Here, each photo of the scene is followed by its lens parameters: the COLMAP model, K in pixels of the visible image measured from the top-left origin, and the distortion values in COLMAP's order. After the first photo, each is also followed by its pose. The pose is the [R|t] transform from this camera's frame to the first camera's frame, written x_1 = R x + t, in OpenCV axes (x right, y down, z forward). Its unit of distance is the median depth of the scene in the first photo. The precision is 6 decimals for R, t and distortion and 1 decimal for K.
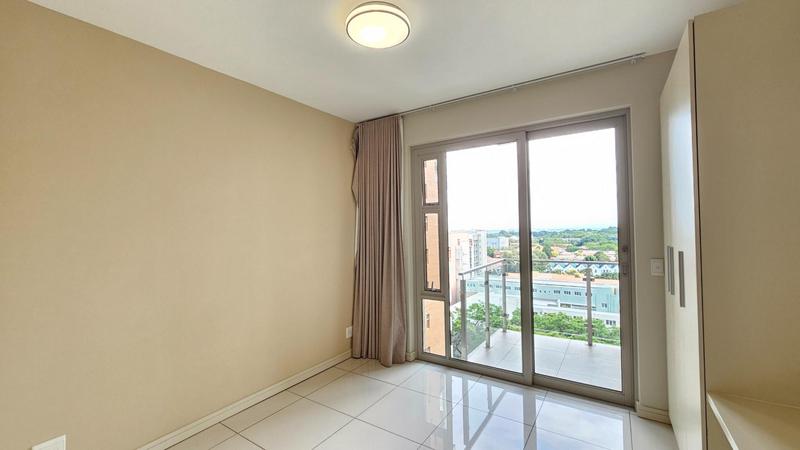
lens RADIAL K [[326.5, 0, 401.3], [0, 326.5, 219.5], [0, 0, 1]] dist [0.014488, -0.001373]
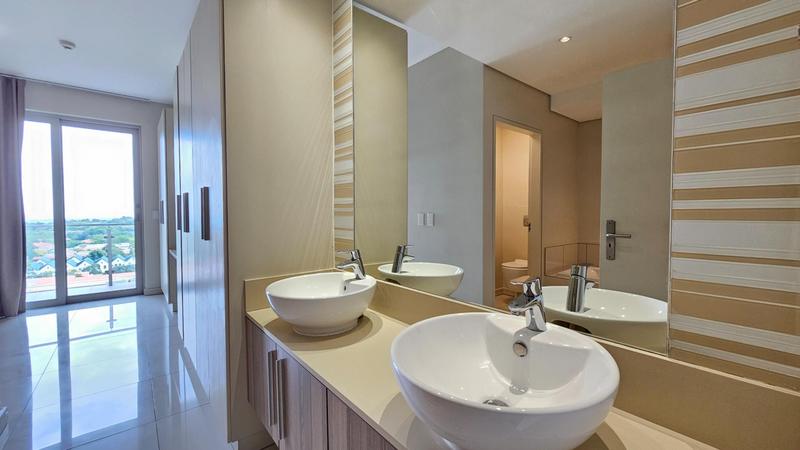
lens RADIAL K [[326.5, 0, 402.6], [0, 326.5, 225.6], [0, 0, 1]] dist [0.014488, -0.001373]
pose [[0.296945, -0.020939, 0.954665, -0.023189], [-0.024876, 0.999251, 0.029655, 0.003908], [-0.954570, -0.032554, 0.296202, -0.034667]]
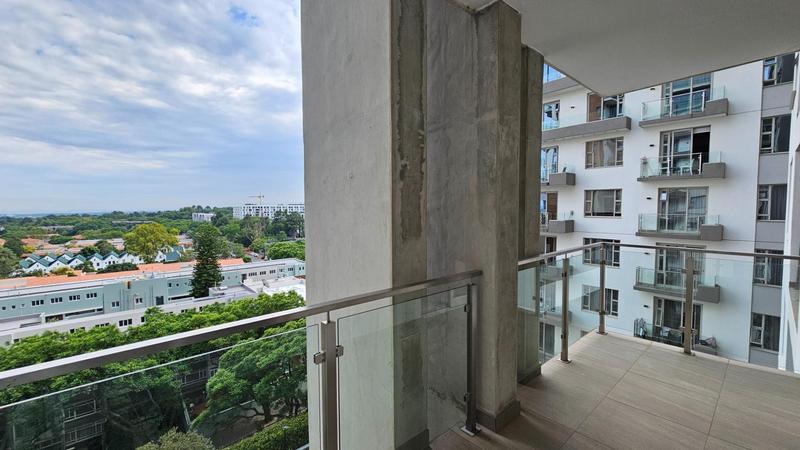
lens RADIAL K [[326.5, 0, 398.4], [0, 326.5, 222.3], [0, 0, 1]] dist [0.014488, -0.001373]
pose [[0.286360, -0.027553, 0.957726, 0.026626], [-0.024393, 0.999053, 0.036035, 0.005225], [-0.957812, -0.033681, 0.285417, 0.082995]]
